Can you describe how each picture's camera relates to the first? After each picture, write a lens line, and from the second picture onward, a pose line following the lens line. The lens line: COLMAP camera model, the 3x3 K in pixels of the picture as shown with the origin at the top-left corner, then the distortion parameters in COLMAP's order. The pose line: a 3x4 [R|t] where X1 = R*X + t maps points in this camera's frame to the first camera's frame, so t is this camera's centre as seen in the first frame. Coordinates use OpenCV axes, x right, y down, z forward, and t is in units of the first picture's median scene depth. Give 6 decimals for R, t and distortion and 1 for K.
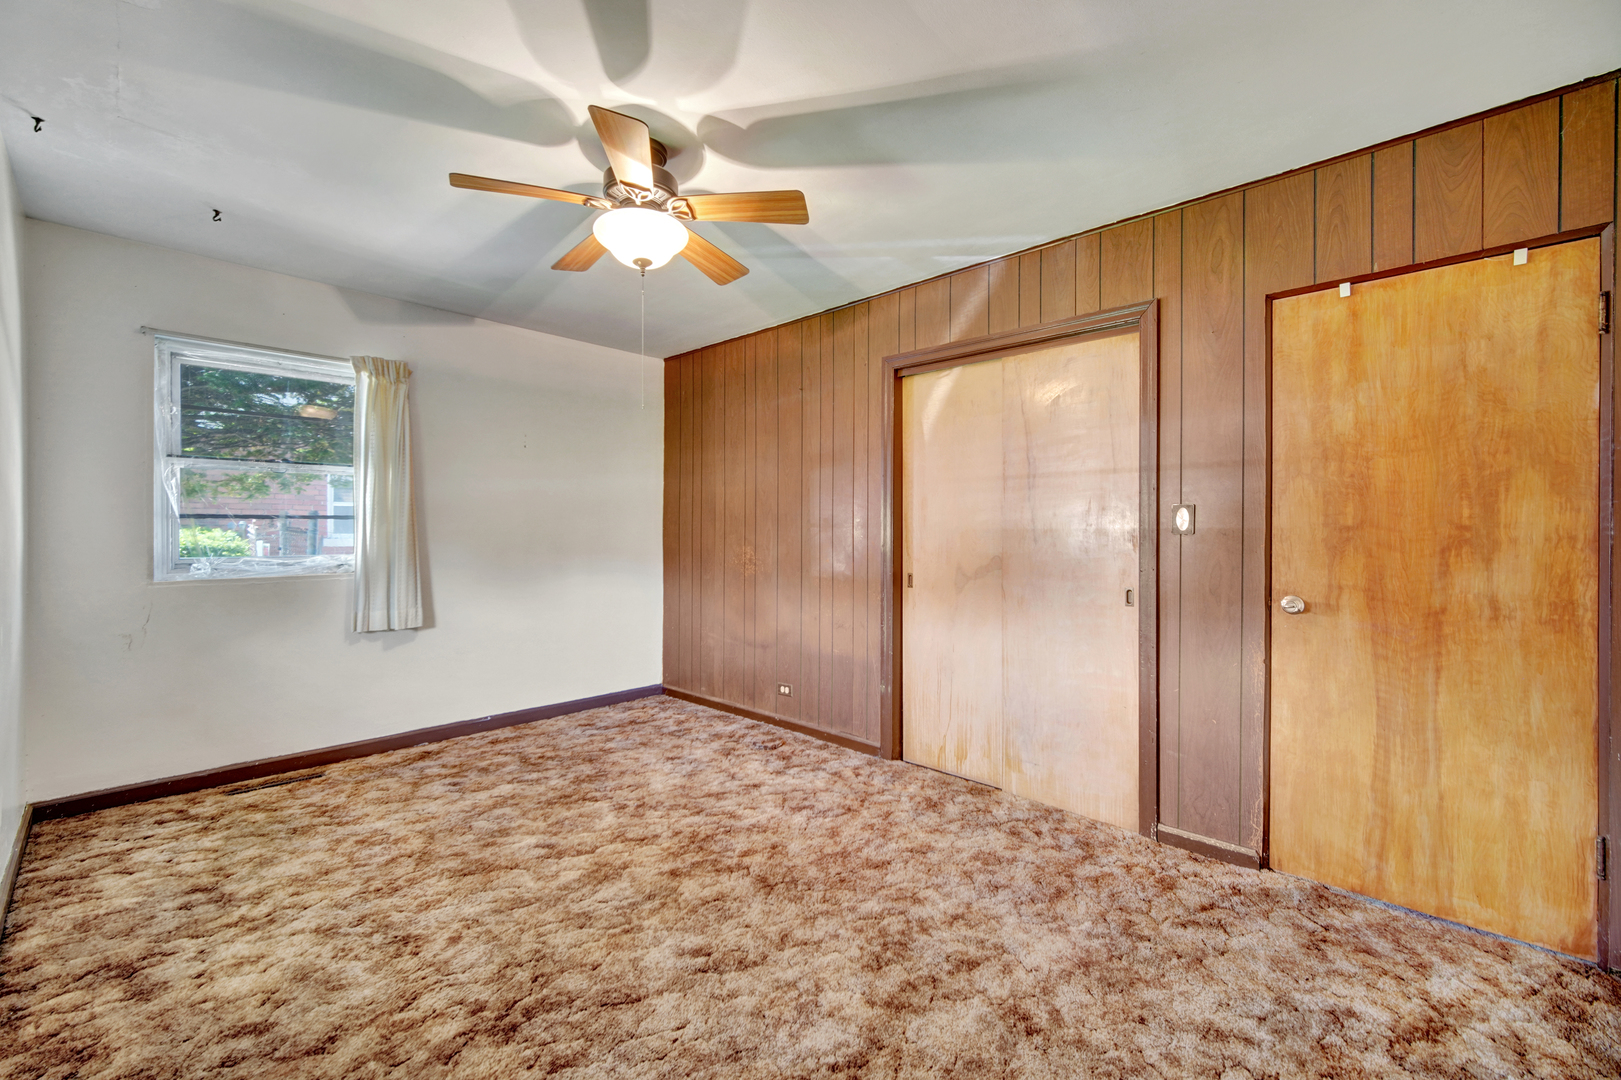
lens RADIAL K [[652.7, 0, 817.4], [0, 652.7, 532.8], [0, 0, 1]] dist [-0.002413, 0.000346]
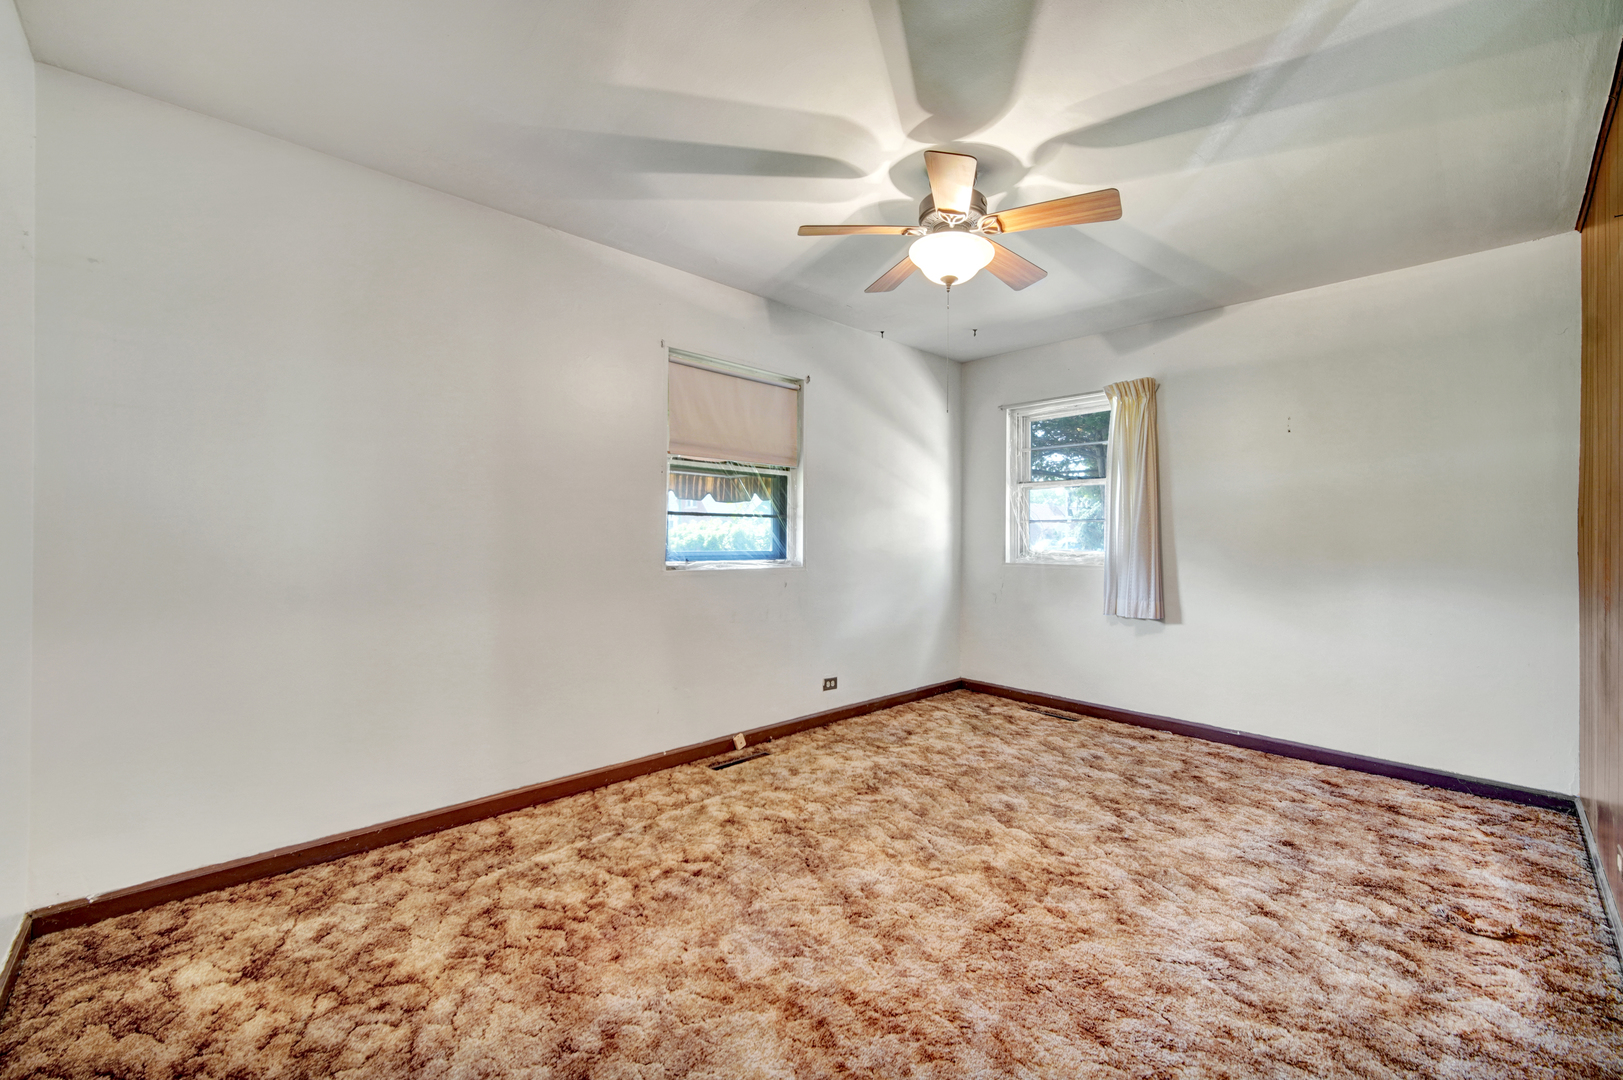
lens RADIAL K [[653.5, 0, 818.0], [0, 653.5, 536.0], [0, 0, 1]] dist [-0.002413, 0.000346]
pose [[-0.041680, 0.000885, -0.999131, 0.593334], [-0.008357, 0.999964, 0.001235, 0.011395], [0.999096, 0.008401, -0.041671, 0.586466]]
